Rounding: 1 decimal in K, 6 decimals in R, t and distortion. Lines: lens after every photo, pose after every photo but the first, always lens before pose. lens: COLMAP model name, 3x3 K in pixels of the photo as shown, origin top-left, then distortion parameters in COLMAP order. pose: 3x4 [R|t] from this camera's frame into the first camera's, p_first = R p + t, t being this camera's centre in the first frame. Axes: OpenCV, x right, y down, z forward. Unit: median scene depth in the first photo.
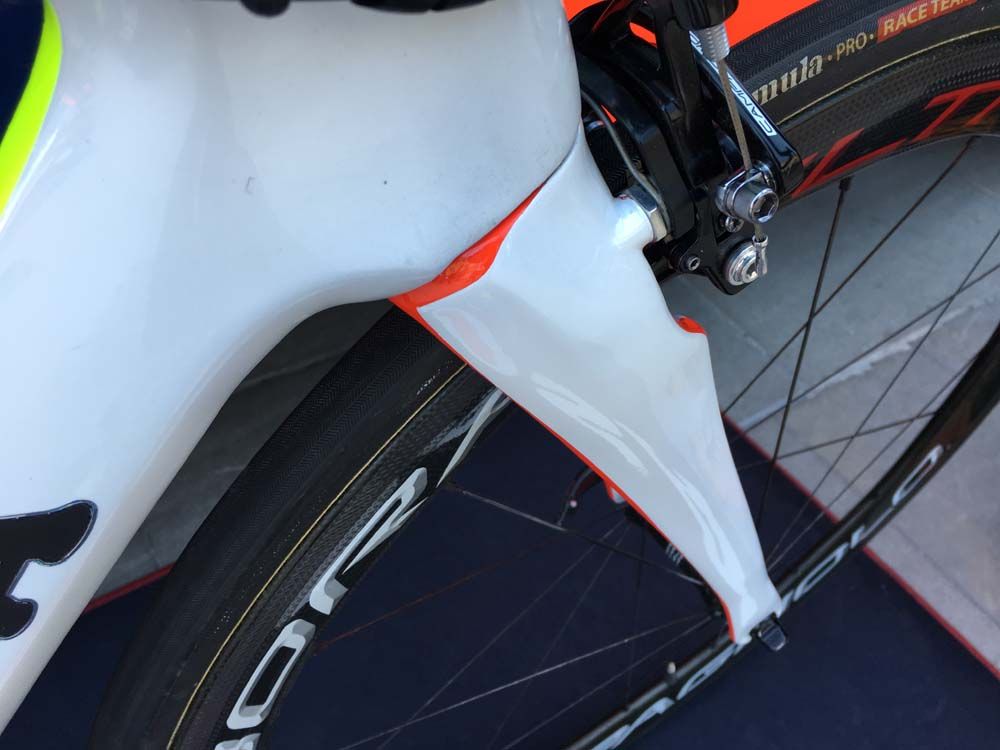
lens RADIAL K [[875.7, 0, 498.4], [0, 875.7, 375.8], [0, 0, 1]] dist [0.037621, -0.004465]
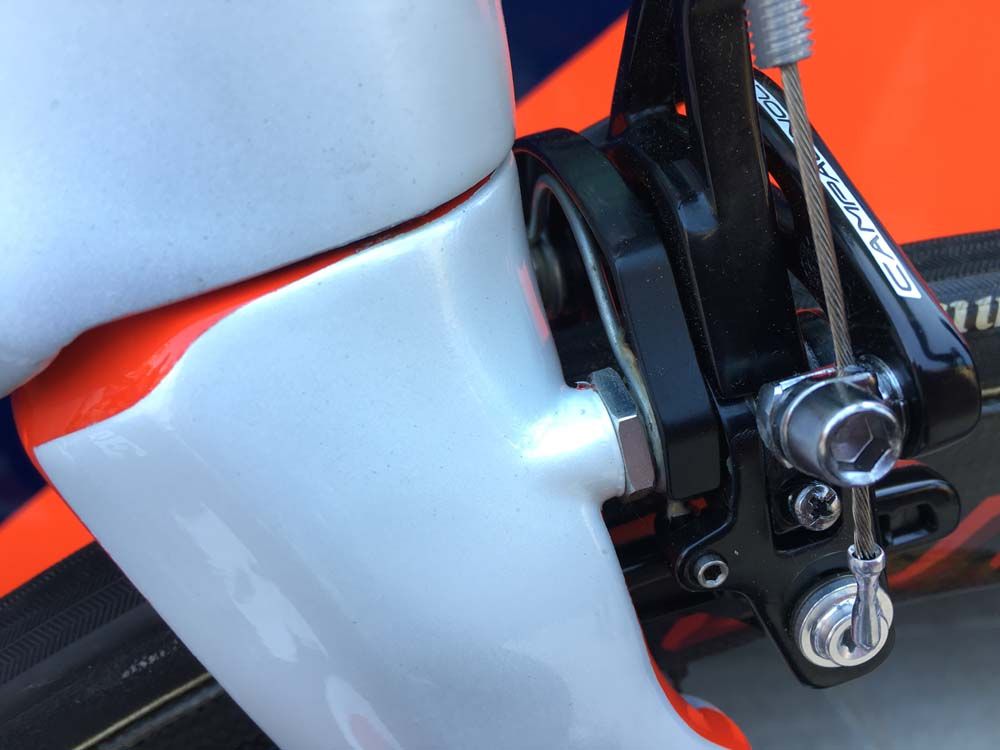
lens RADIAL K [[875.7, 0, 499.7], [0, 875.7, 376.3], [0, 0, 1]] dist [0.037621, -0.004465]
pose [[0.934996, 0.229528, -0.270370, 0.234254], [-0.317753, 0.880756, -0.351145, -0.023600], [0.157532, 0.414230, 0.896436, 0.565043]]
